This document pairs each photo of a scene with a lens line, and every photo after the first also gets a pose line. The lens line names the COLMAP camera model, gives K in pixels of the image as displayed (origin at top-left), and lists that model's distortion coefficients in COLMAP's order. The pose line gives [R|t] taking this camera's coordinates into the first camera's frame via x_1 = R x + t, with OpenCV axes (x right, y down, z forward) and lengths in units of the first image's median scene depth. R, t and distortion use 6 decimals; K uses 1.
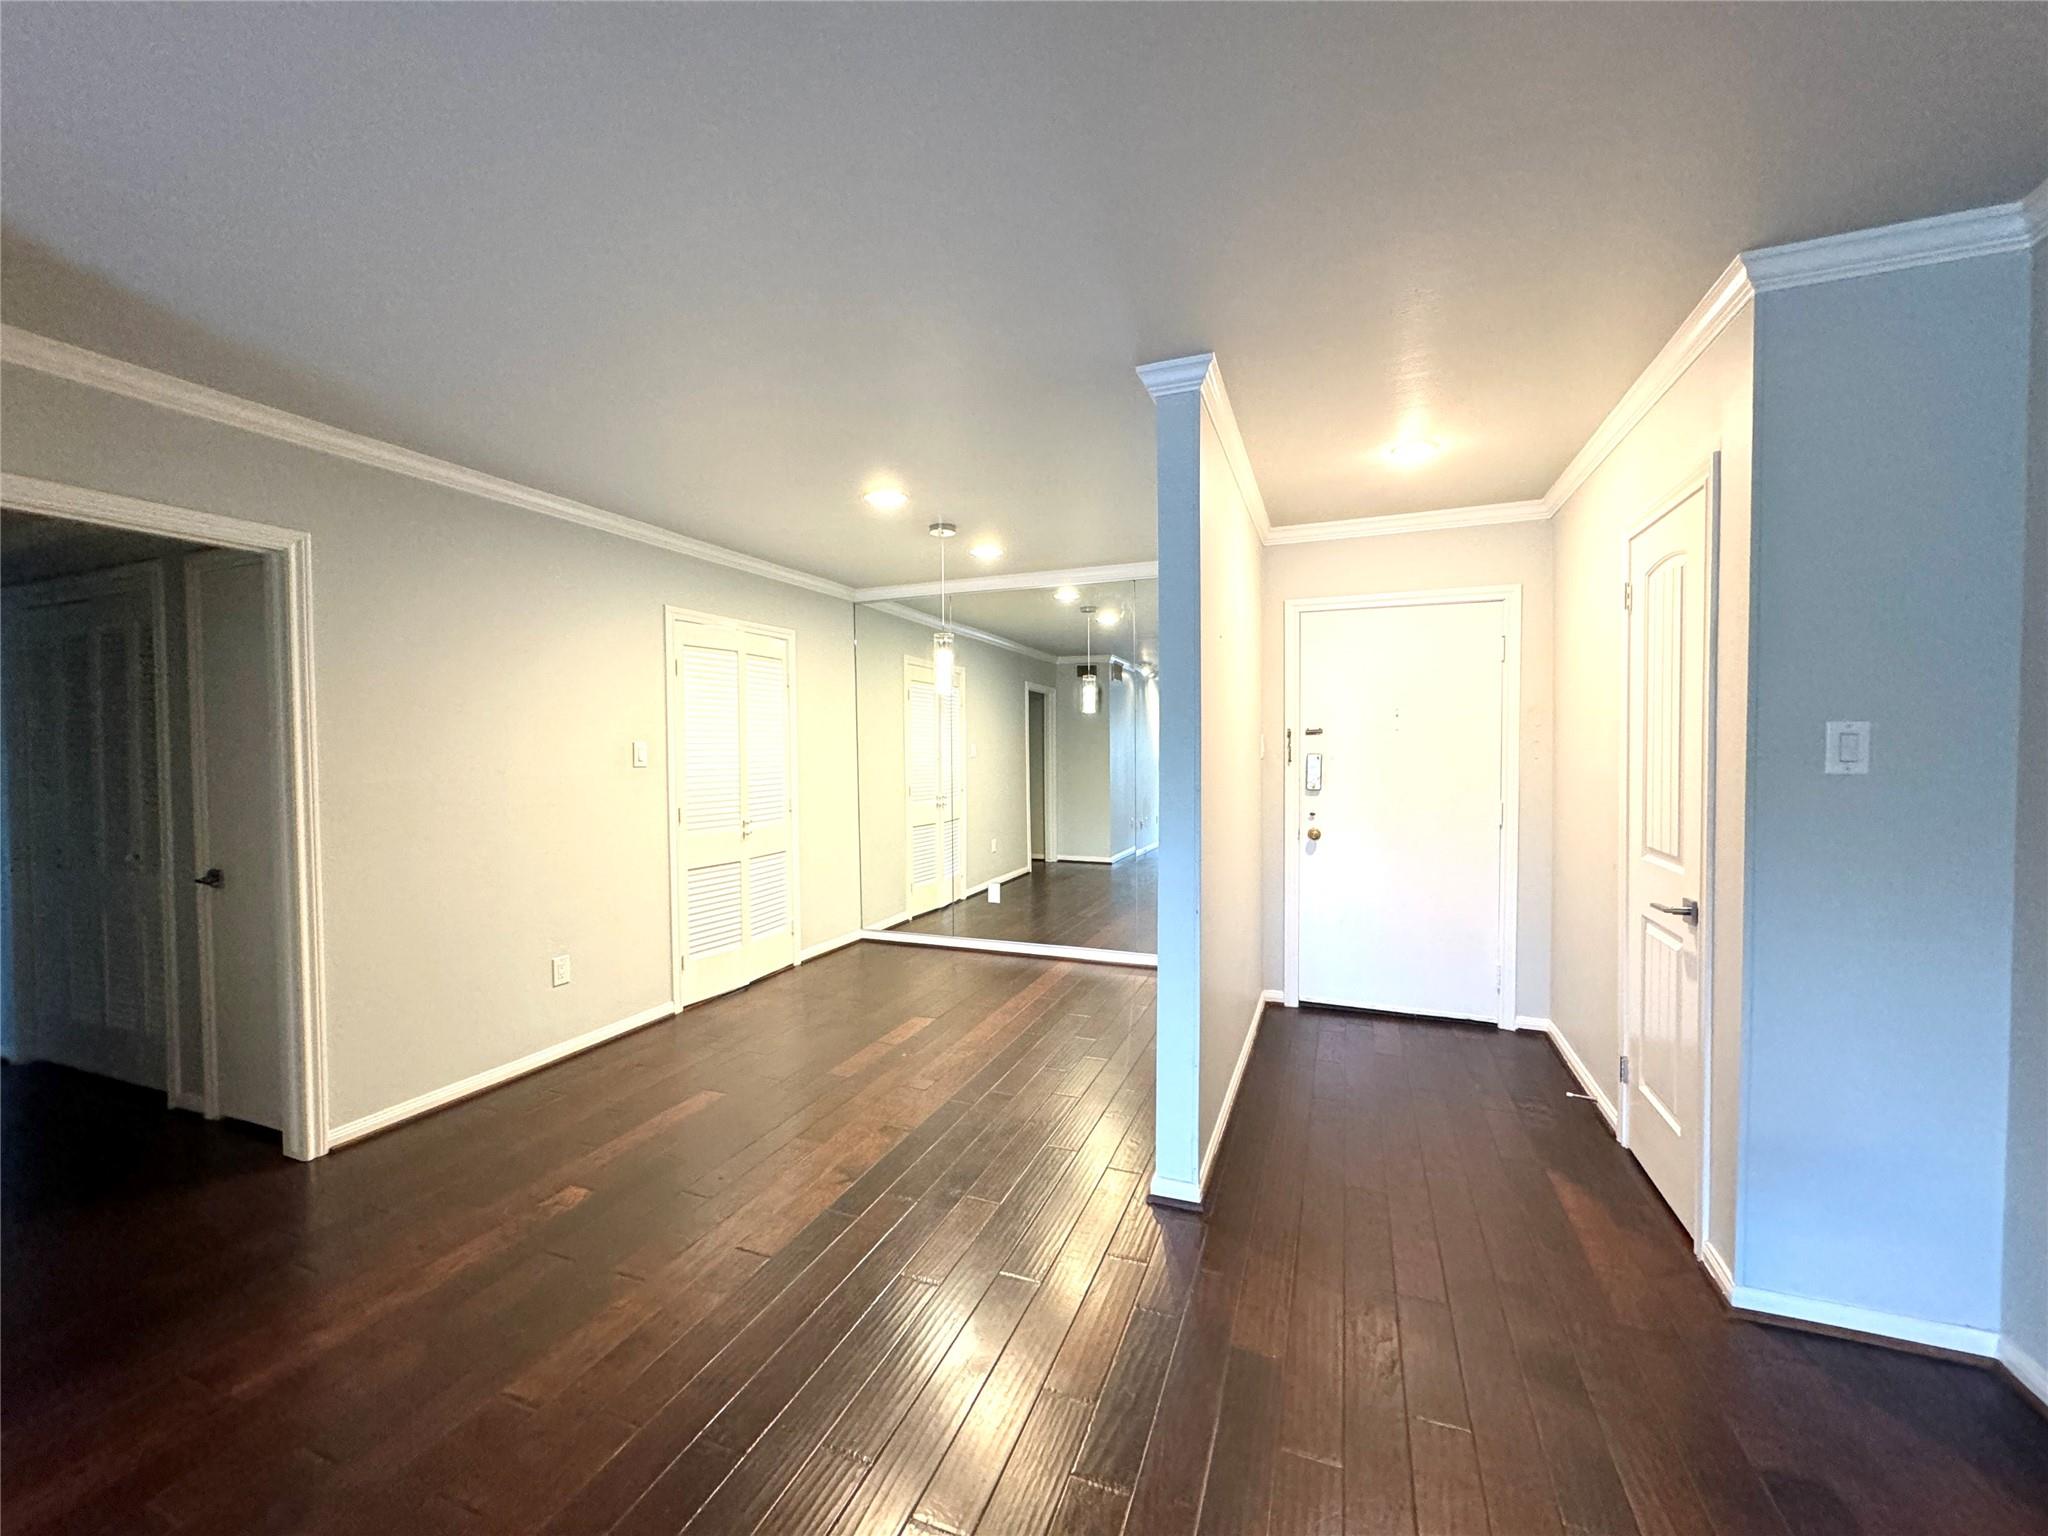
lens RADIAL K [[813.2, 0, 1023.5], [0, 813.2, 766.2], [0, 0, 1]] dist [-0.003651, -0.000287]
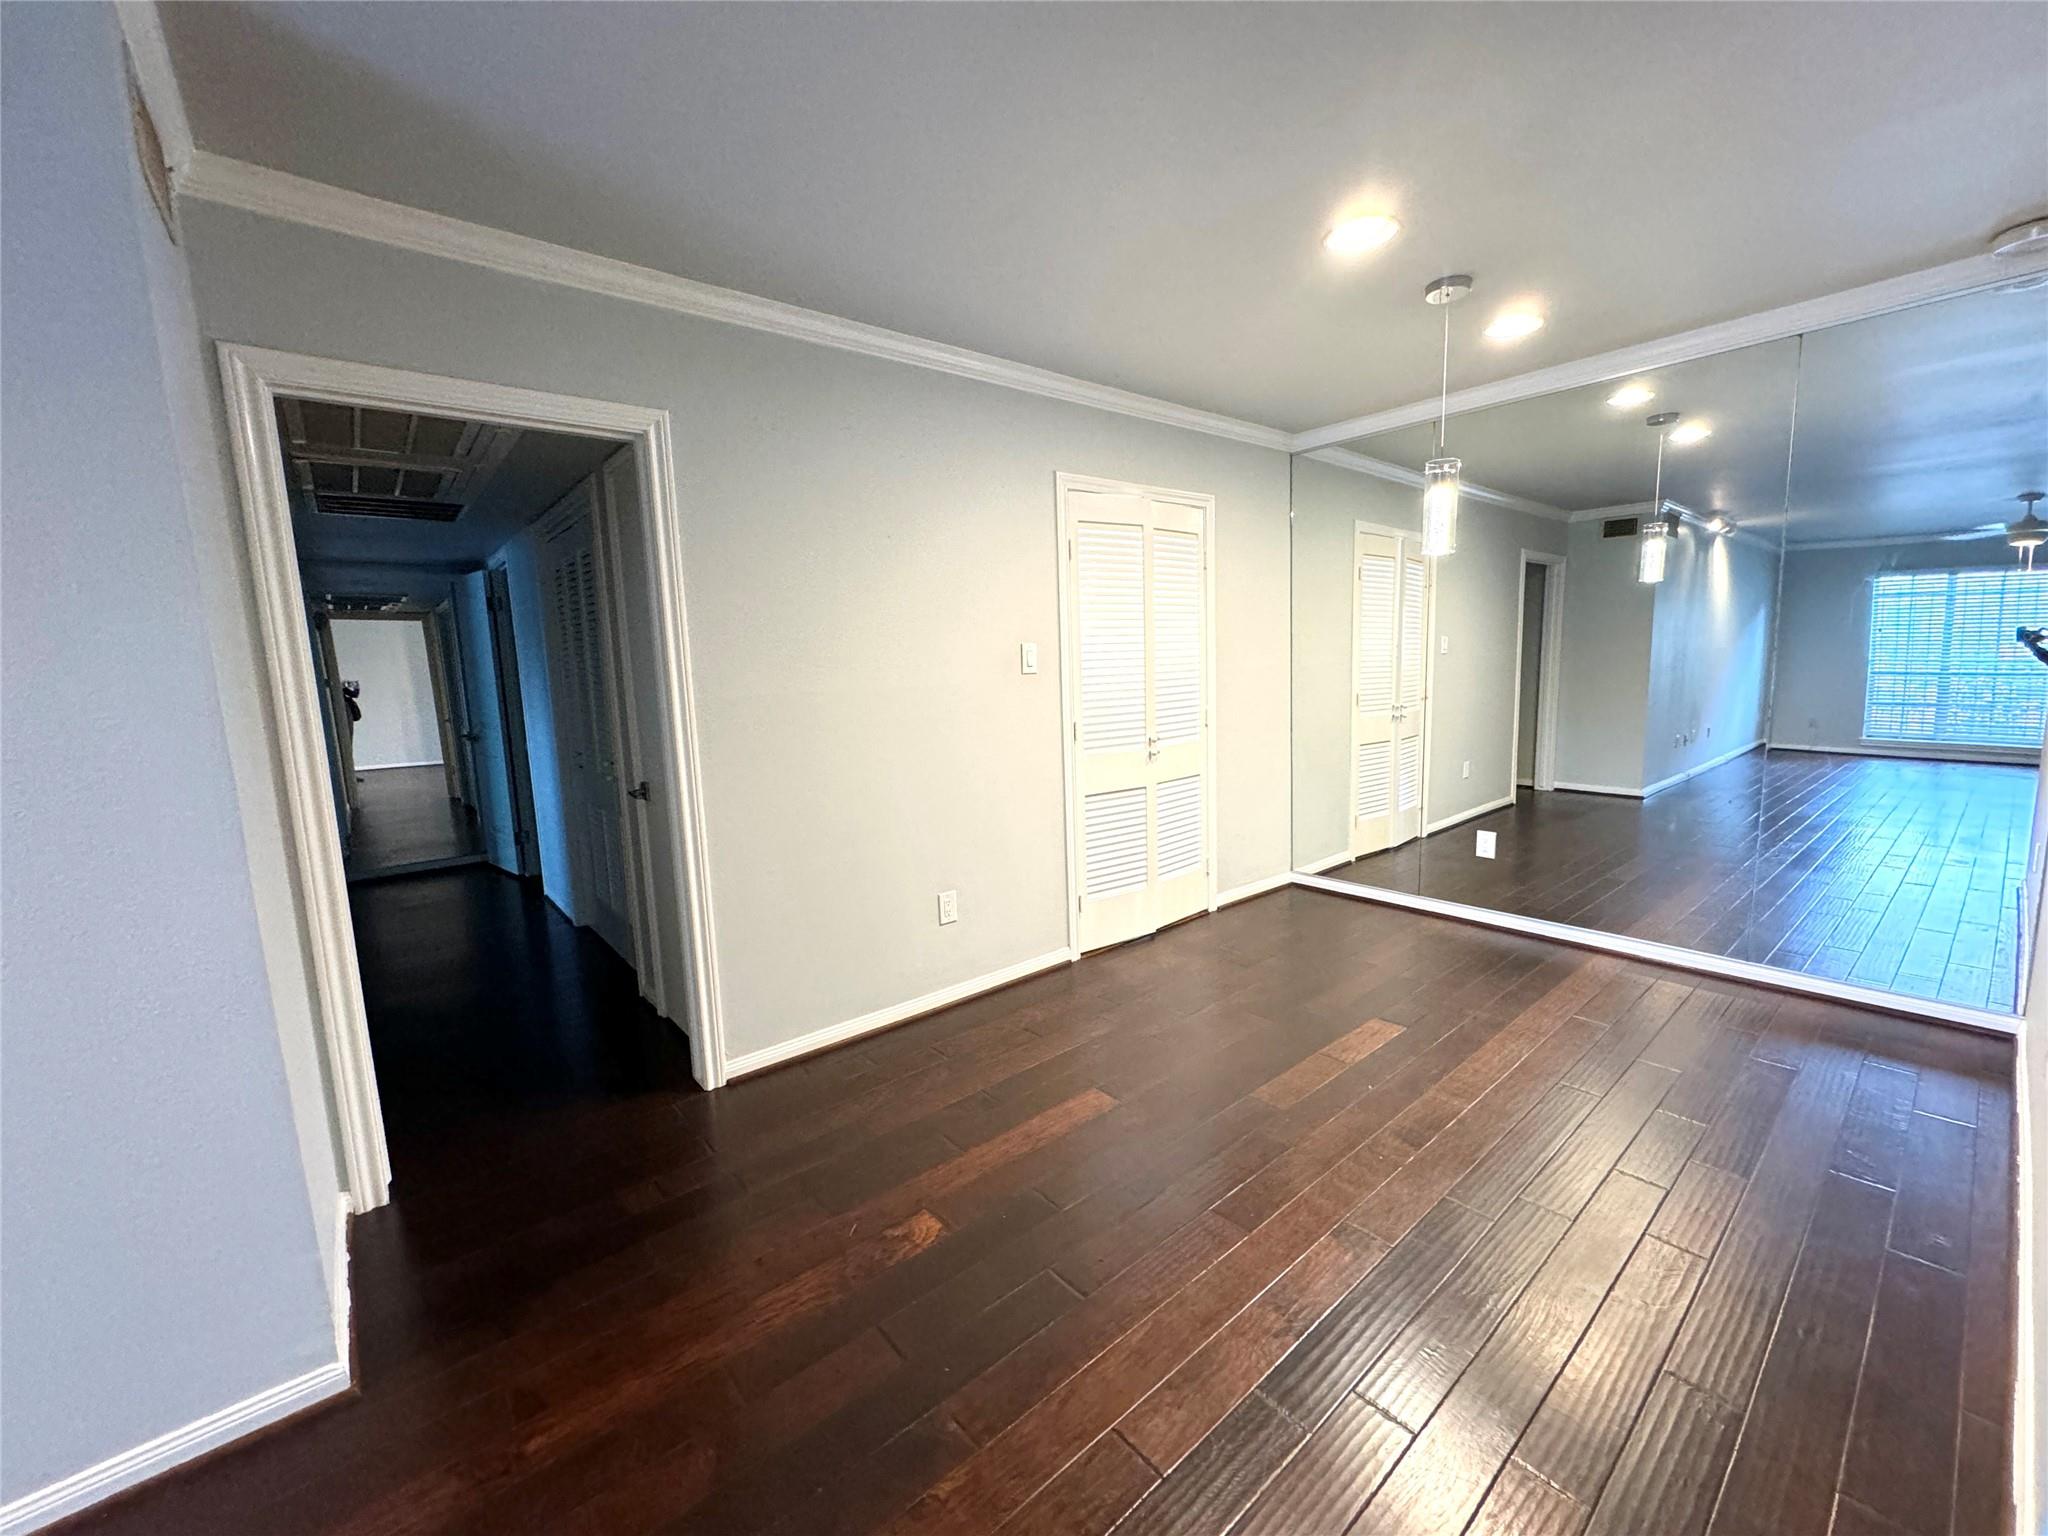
lens RADIAL K [[813.2, 0, 1025.6], [0, 813.2, 765.9], [0, 0, 1]] dist [-0.003651, -0.000287]
pose [[0.878036, 0.041896, -0.476757, -0.065300], [0.015407, 0.993170, 0.115651, -0.001395], [0.478346, -0.108891, 0.871394, 0.231970]]
